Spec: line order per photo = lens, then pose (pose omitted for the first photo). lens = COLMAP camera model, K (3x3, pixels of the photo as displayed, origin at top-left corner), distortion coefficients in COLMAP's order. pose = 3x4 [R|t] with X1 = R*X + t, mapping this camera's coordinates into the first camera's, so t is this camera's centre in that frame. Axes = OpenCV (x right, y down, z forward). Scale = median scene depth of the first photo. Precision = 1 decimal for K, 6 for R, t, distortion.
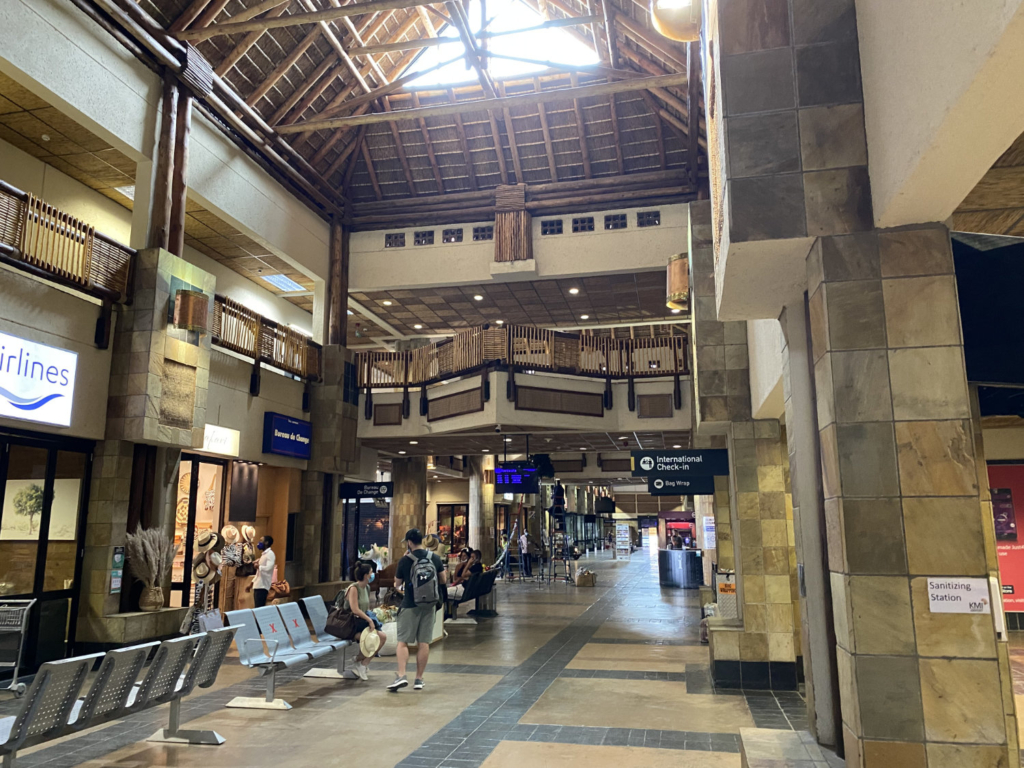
lens RADIAL K [[777.8, 0, 511.9], [0, 777.8, 385.5], [0, 0, 1]] dist [0.031450, -0.035720]
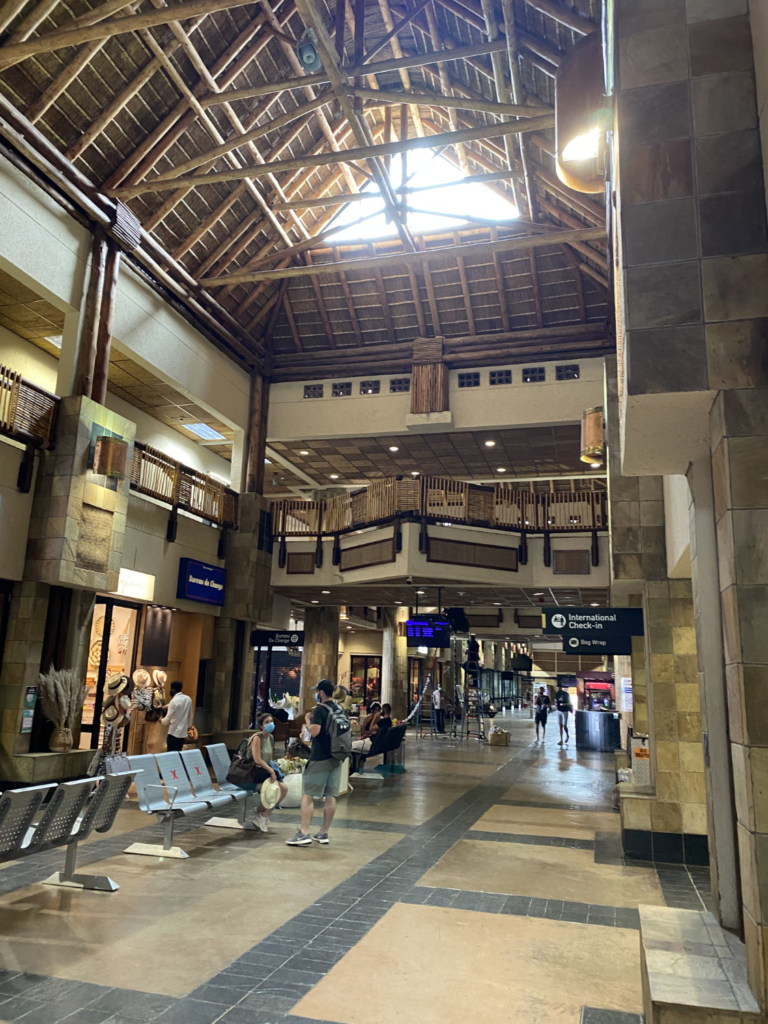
lens RADIAL K [[777.8, 0, 382.9], [0, 777.8, 506.8], [0, 0, 1]] dist [0.031450, -0.035720]
pose [[0.997519, 0.021529, -0.067022, 0.013738], [-0.024129, 0.998978, -0.038227, 0.000020], [0.066131, 0.039749, 0.997019, 0.005589]]
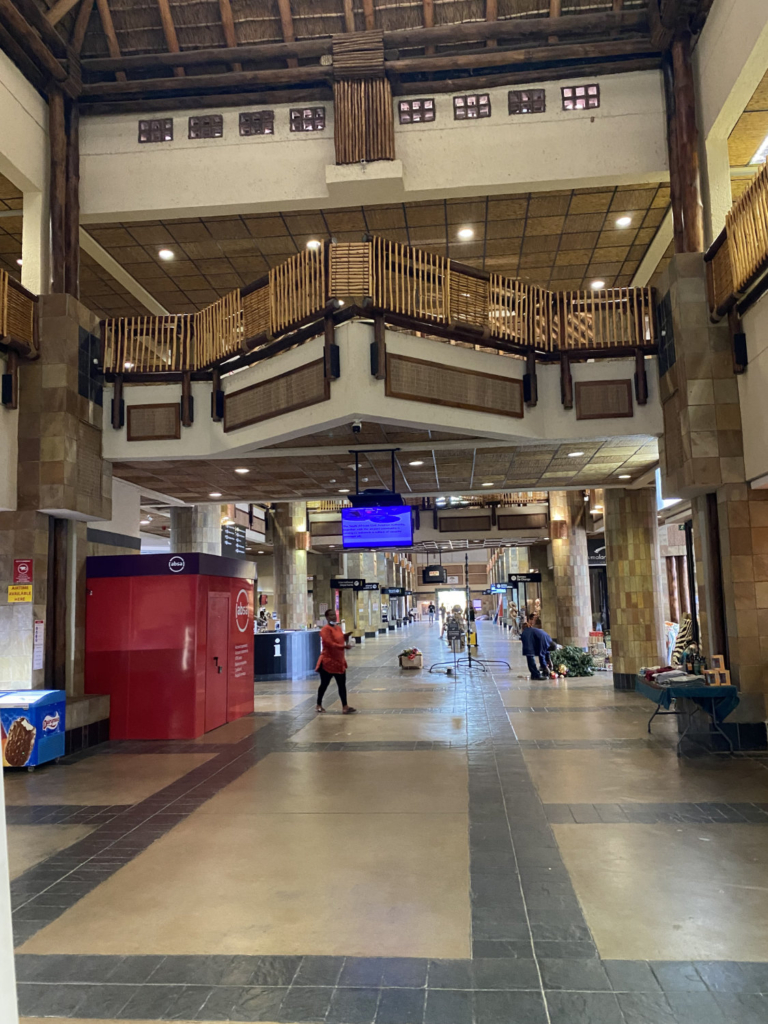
lens RADIAL K [[777.8, 0, 347.8], [0, 777.8, 540.3], [0, 0, 1]] dist [0.031450, -0.035720]
pose [[0.996755, -0.022960, 0.077153, -0.072568], [0.016290, 0.996162, 0.086004, 0.090202], [-0.078831, -0.084469, 0.993303, 0.463045]]
